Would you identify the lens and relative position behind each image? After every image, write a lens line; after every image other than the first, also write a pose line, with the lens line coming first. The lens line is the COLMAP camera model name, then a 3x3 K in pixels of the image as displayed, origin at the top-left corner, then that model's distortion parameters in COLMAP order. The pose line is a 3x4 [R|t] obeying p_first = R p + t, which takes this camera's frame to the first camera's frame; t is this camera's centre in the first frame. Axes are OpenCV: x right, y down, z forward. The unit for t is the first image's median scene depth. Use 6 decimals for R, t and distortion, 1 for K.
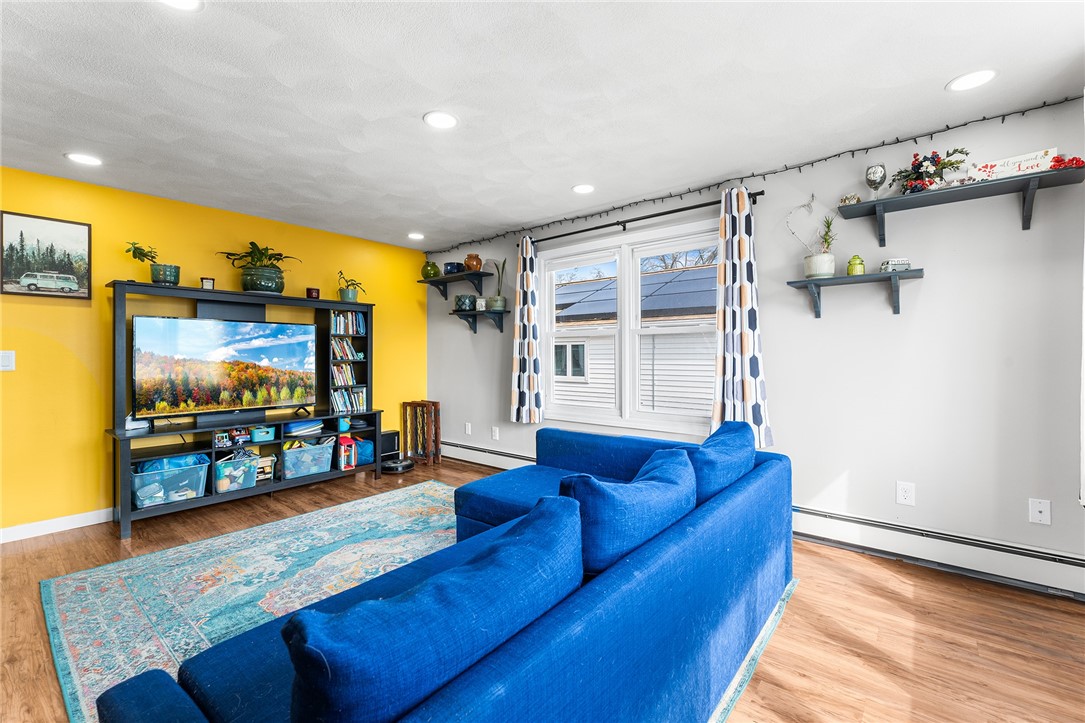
lens RADIAL K [[477.3, 0, 527.2], [0, 477.3, 350.5], [0, 0, 1]] dist [0.002993, -0.000512]
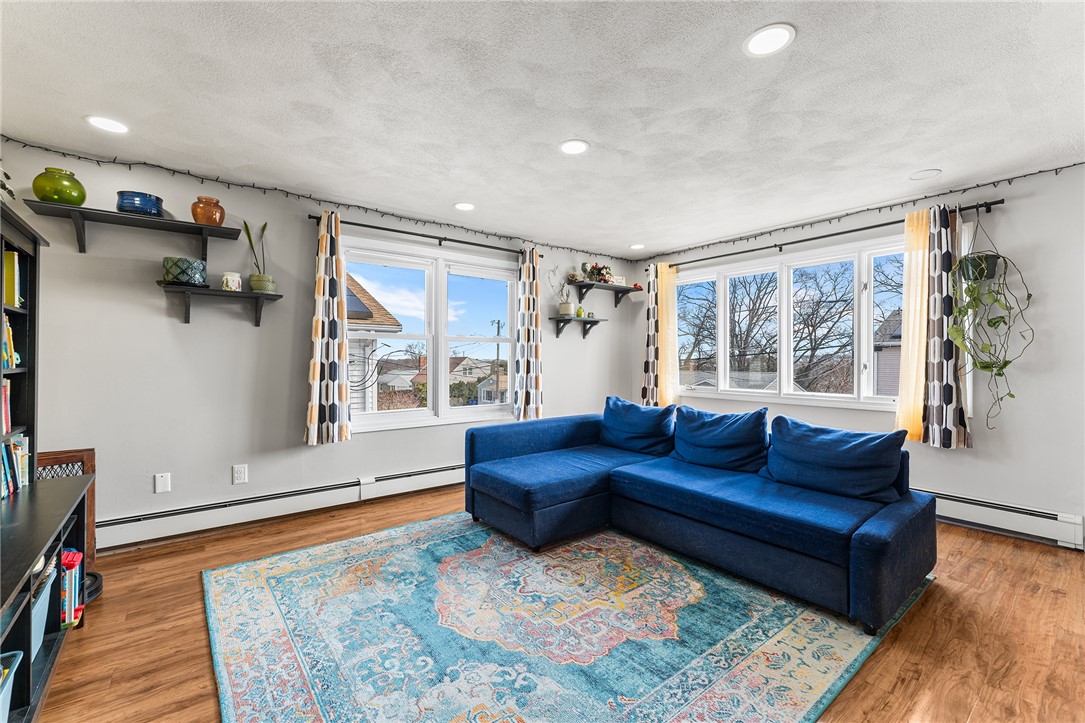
lens RADIAL K [[459.6, 0, 563.9], [0, 459.6, 368.3], [0, 0, 1]] dist [0.003557, 0.002099]
pose [[0.162236, -0.014795, 0.986641, -0.938704], [-0.009693, 0.999815, 0.016587, 0.010301], [-0.986704, -0.012254, 0.162062, 0.648241]]
